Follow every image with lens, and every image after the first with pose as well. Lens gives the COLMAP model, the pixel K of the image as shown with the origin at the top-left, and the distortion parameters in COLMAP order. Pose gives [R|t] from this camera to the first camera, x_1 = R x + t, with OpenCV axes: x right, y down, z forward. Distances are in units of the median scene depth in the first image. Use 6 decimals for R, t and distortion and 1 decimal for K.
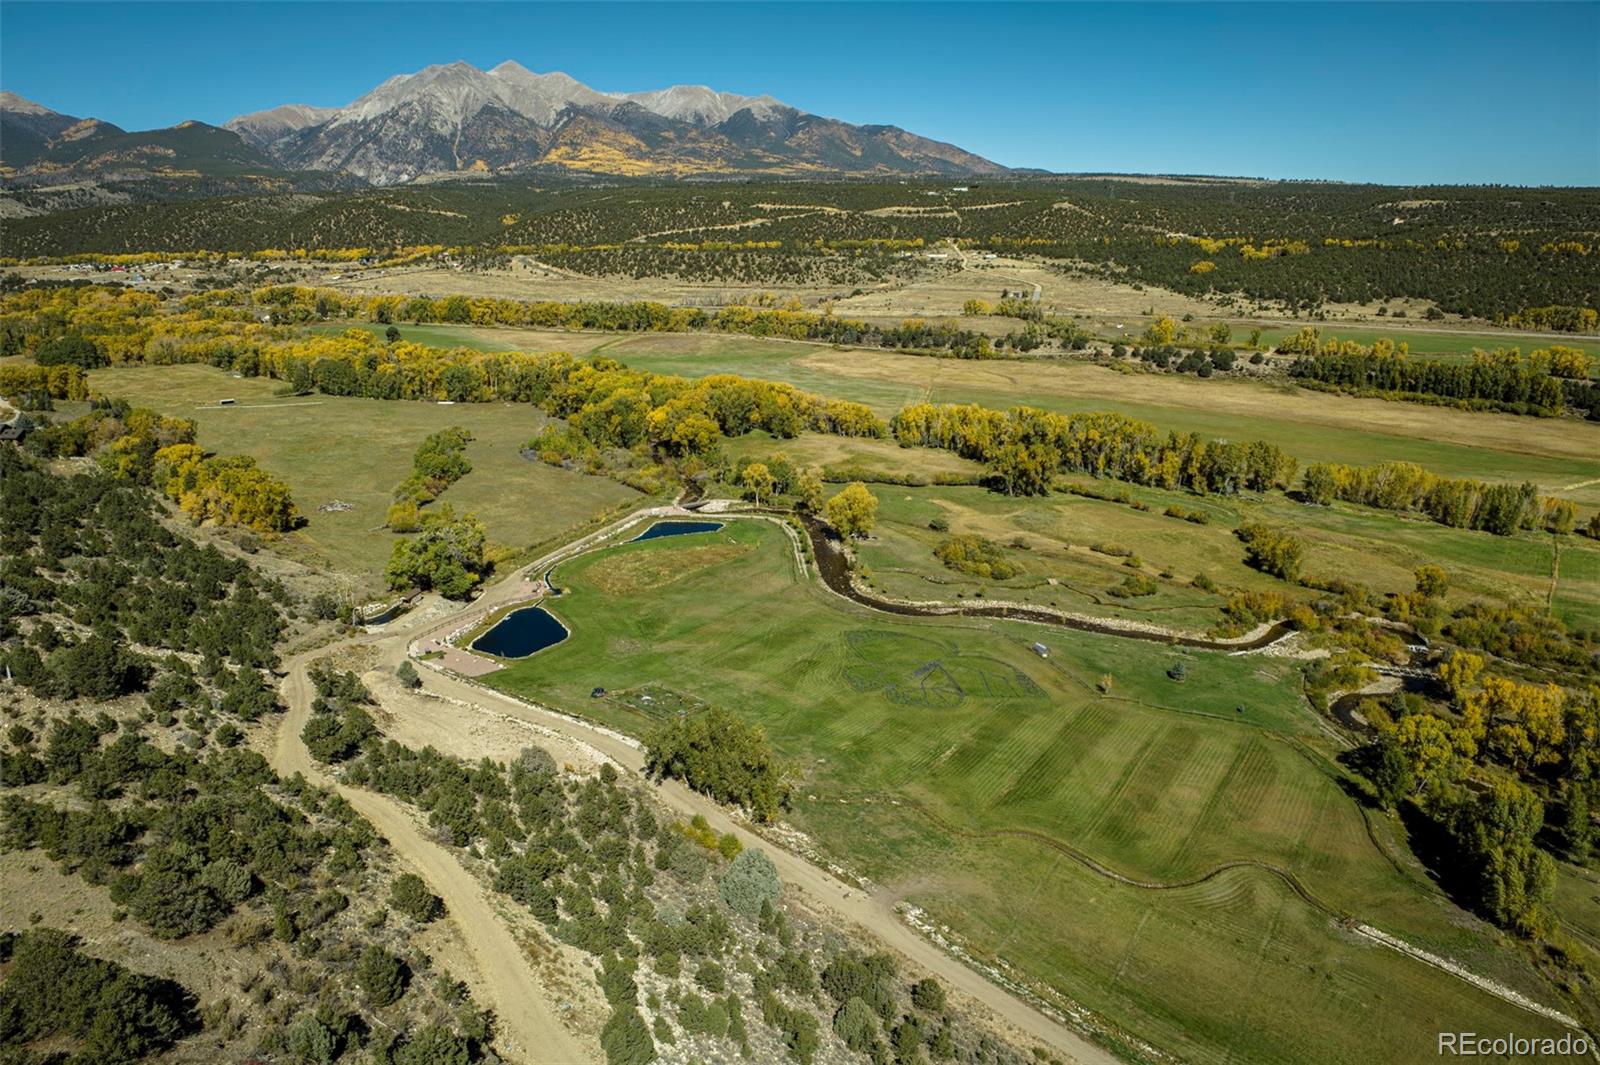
lens RADIAL K [[1101.6, 0, 798.1], [0, 1101.6, 524.9], [0, 0, 1]] dist [-0.050202, 0.011572]
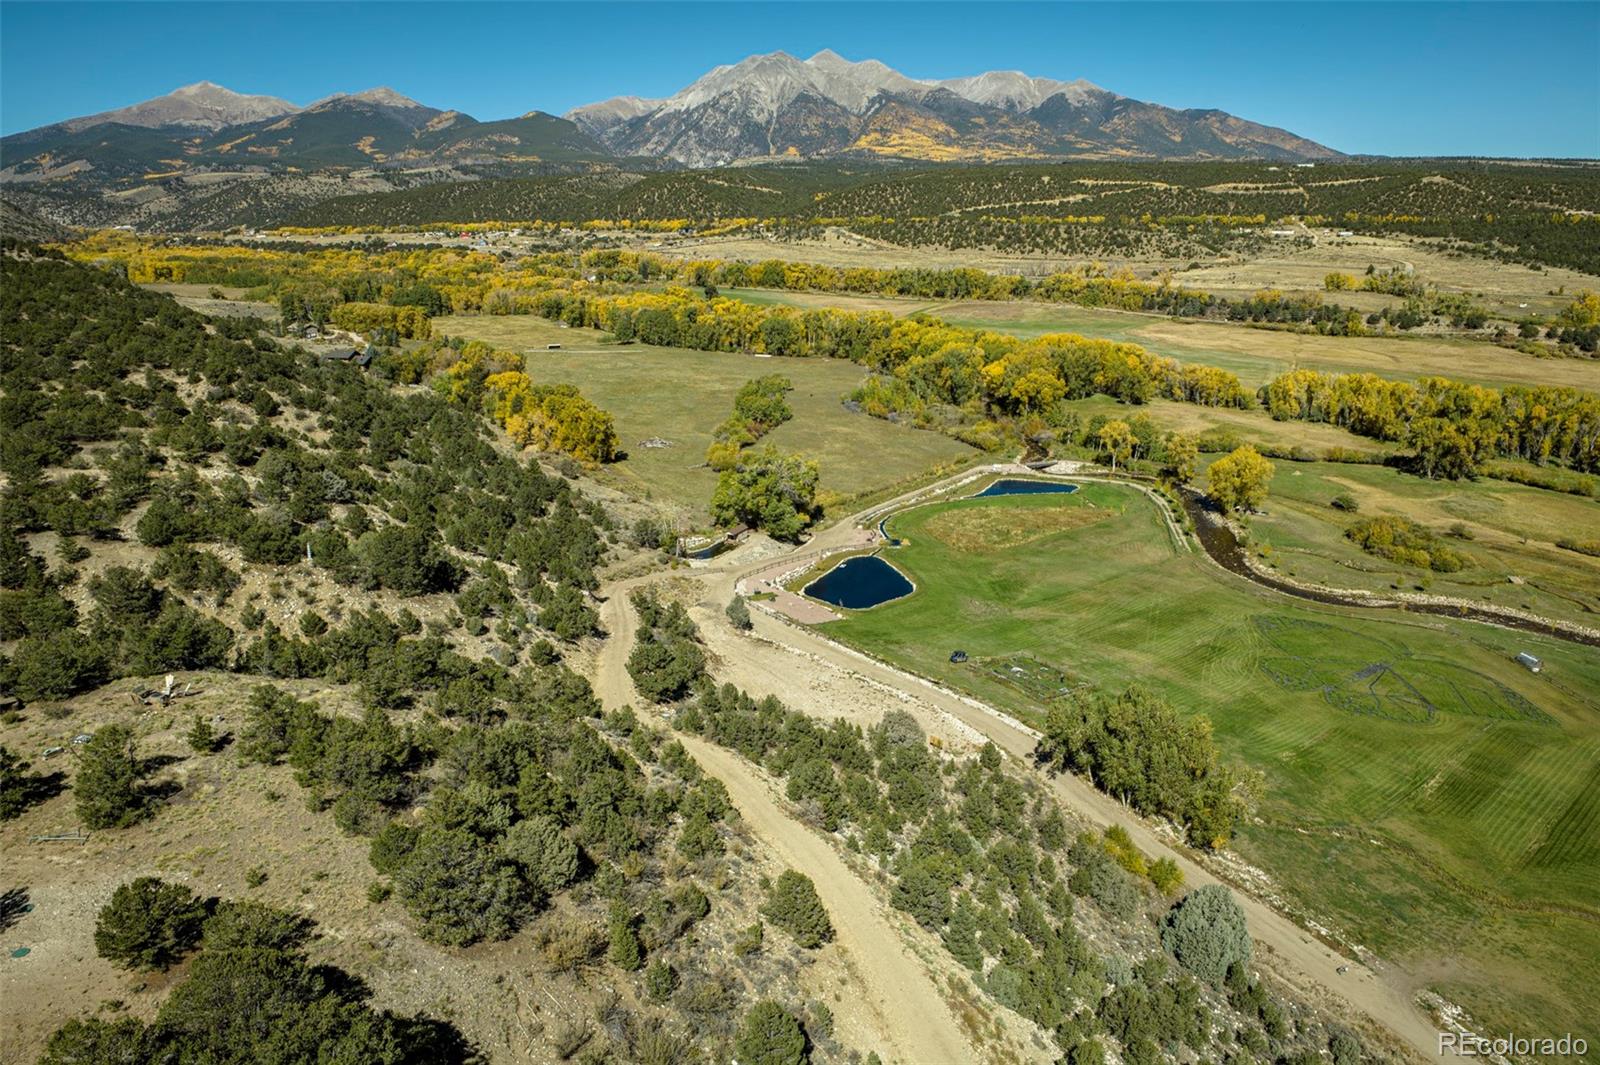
lens RADIAL K [[1101.6, 0, 798.1], [0, 1101.6, 524.9], [0, 0, 1]] dist [-0.050202, 0.011572]
pose [[0.965487, 0.073365, -0.249906, -0.066549], [-0.071210, 0.997305, 0.017669, 0.032366], [0.250529, 0.000737, 0.968109, 0.117044]]
